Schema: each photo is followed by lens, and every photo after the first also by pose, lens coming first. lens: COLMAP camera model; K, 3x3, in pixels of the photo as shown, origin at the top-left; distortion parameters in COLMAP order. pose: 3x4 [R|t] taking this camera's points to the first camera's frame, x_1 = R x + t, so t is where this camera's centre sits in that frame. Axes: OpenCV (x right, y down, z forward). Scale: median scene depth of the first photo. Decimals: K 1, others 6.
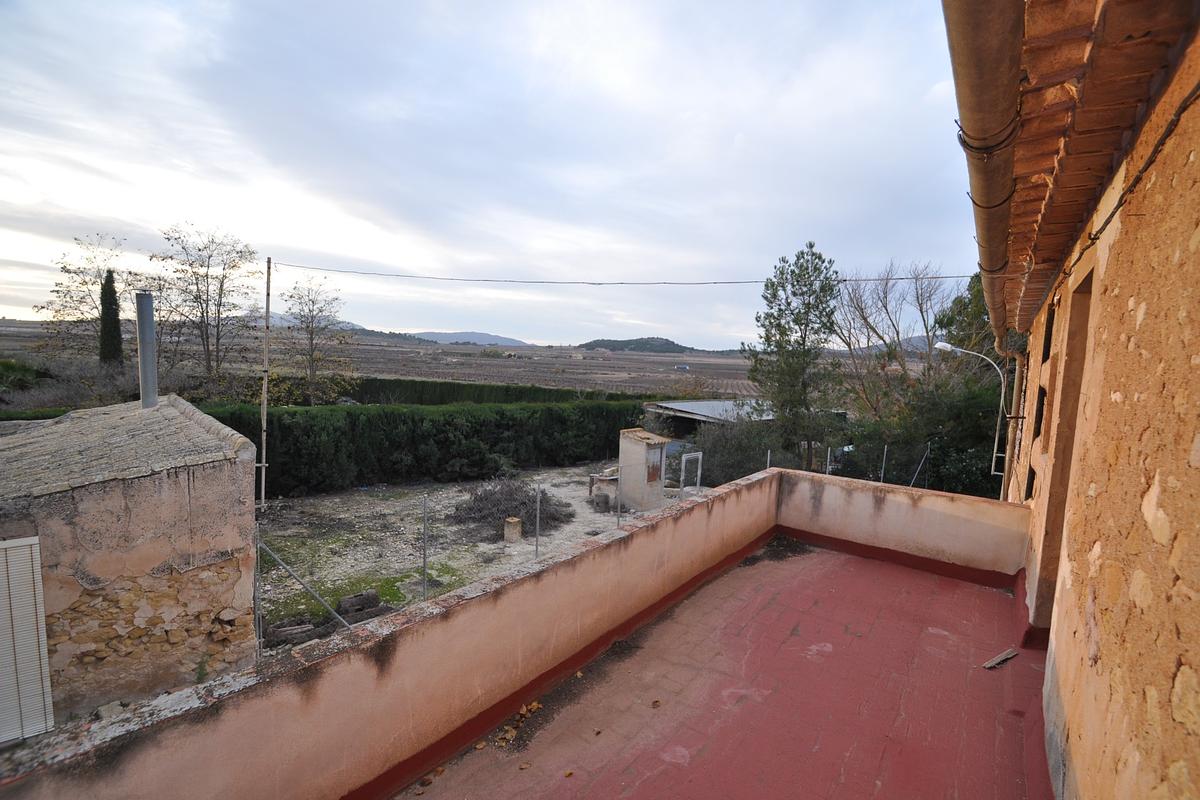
lens RADIAL K [[531.7, 0, 608.4], [0, 531.7, 401.3], [0, 0, 1]] dist [-0.007078, -0.003113]
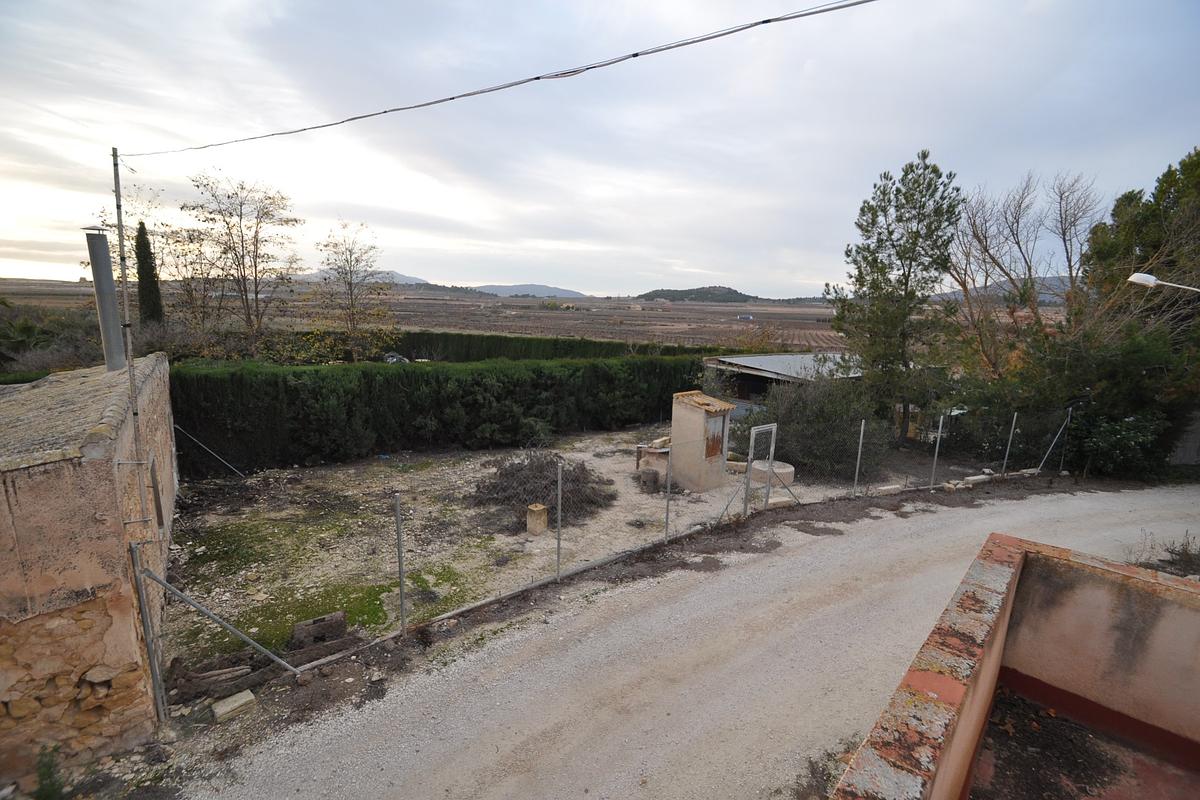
lens RADIAL K [[531.7, 0, 602.5], [0, 531.7, 403.8], [0, 0, 1]] dist [-0.007078, -0.003113]
pose [[0.992667, 0.006478, -0.120711, 0.010649], [0.005033, 0.995483, 0.094811, -0.006905], [0.120780, -0.094723, 0.988150, 0.145618]]
